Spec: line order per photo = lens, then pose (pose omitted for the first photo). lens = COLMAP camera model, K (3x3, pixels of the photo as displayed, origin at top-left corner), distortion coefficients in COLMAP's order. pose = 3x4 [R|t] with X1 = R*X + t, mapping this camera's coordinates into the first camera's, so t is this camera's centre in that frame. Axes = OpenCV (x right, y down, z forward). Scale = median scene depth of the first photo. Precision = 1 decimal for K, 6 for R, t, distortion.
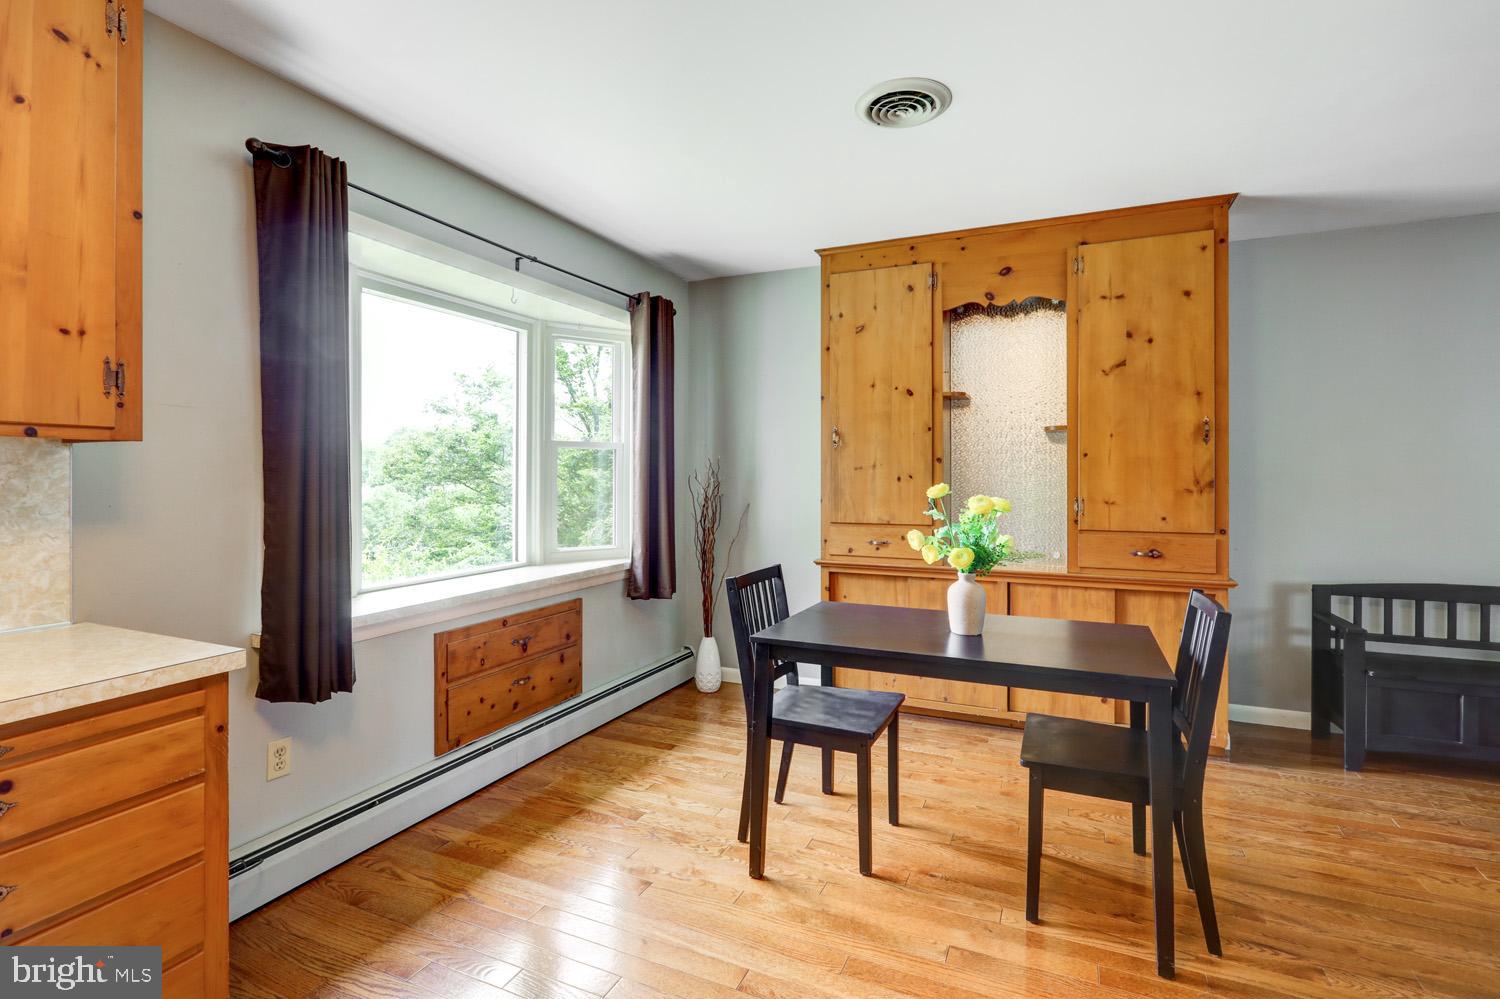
lens RADIAL K [[749.3, 0, 756.5], [0, 749.3, 471.8], [0, 0, 1]] dist [-0.019208, -0.000660]
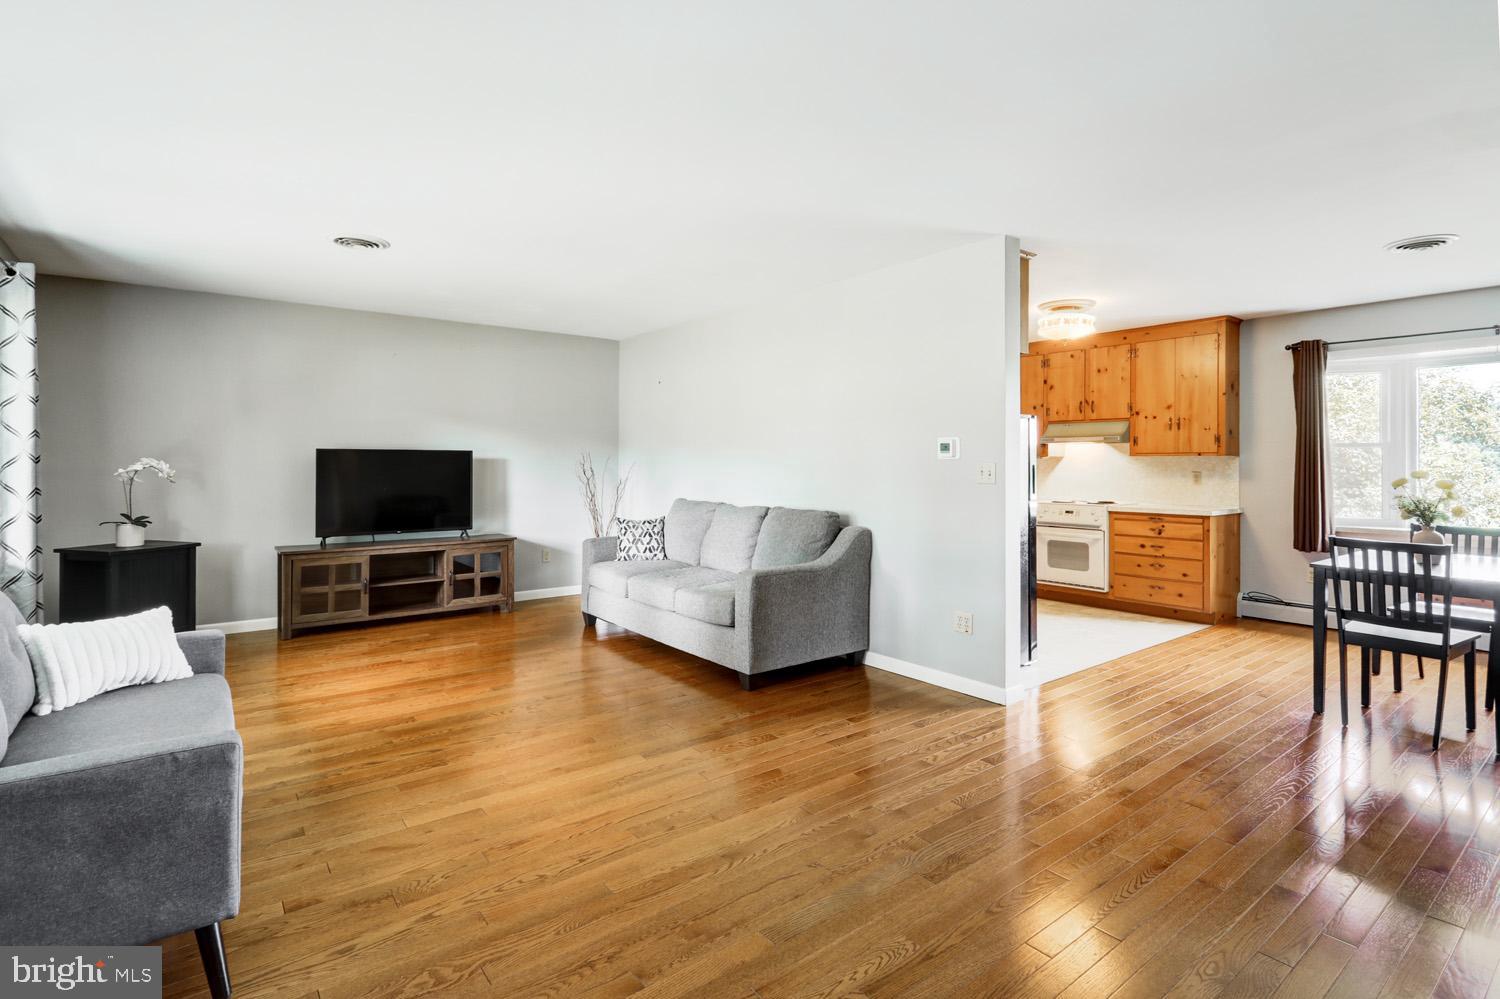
lens RADIAL K [[749.3, 0, 756.5], [0, 749.3, 471.8], [0, 0, 1]] dist [-0.019208, -0.000660]
pose [[-0.465532, 0.003253, -0.885025, 3.316384], [-0.005033, 0.999967, 0.006322, 0.025099], [0.885017, 0.007397, -0.465500, 0.628361]]
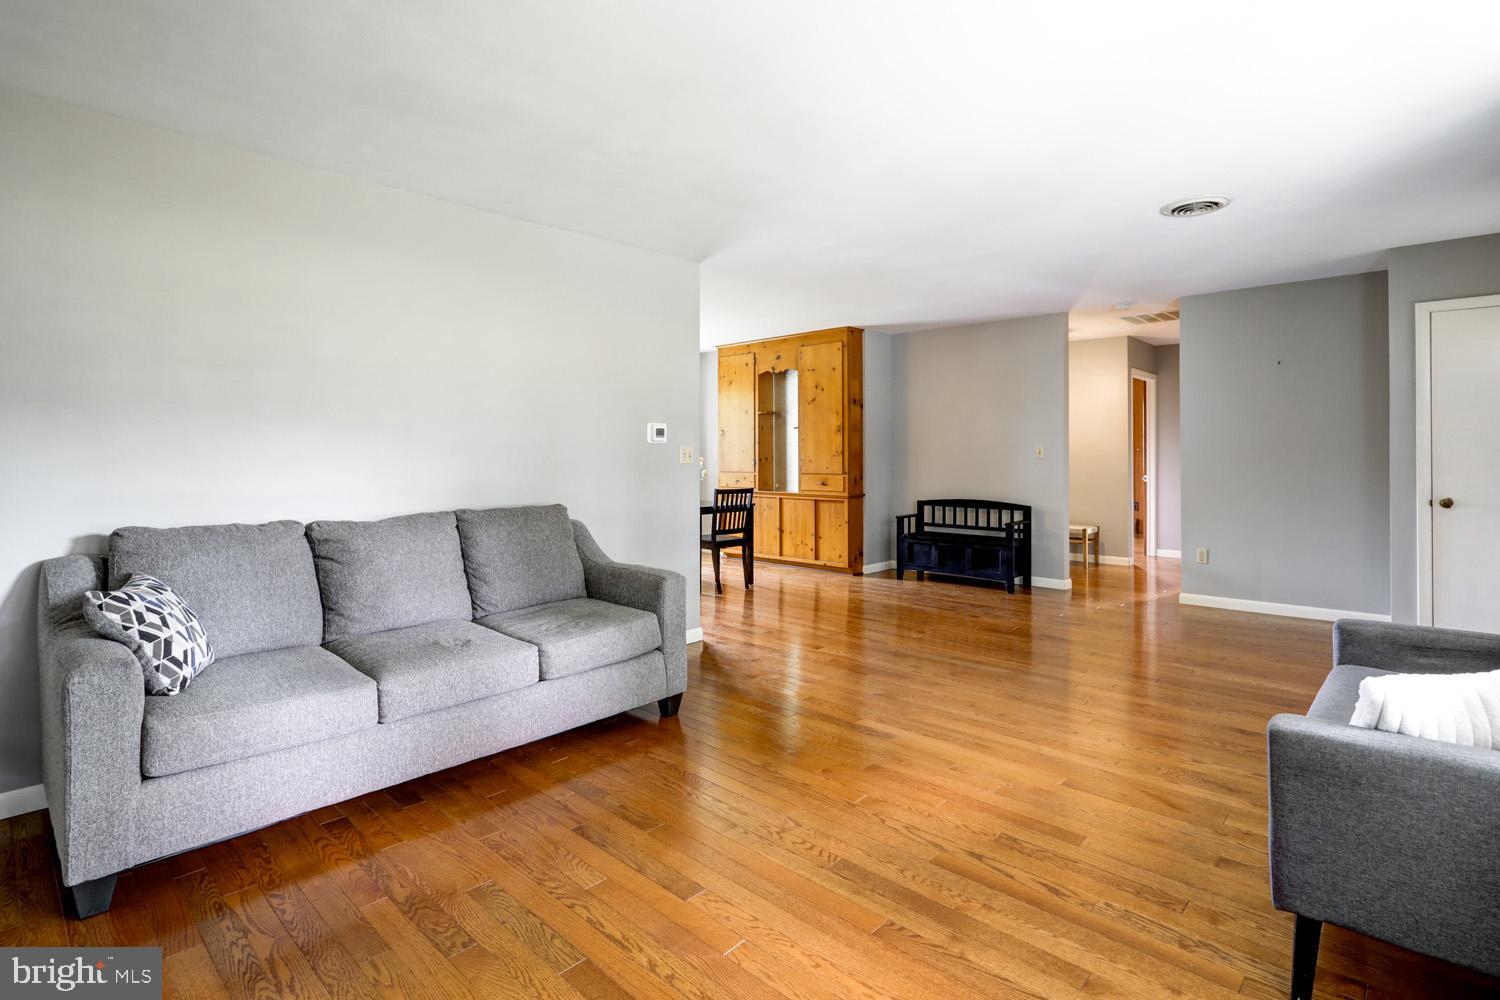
lens RADIAL K [[749.3, 0, 756.5], [0, 749.3, 472.3], [0, 0, 1]] dist [-0.019208, -0.000660]
pose [[0.953938, -0.000354, -0.300004, 1.998158], [0.007718, 0.999697, 0.023360, 0.041296], [0.299905, -0.024600, 0.953652, -2.437304]]
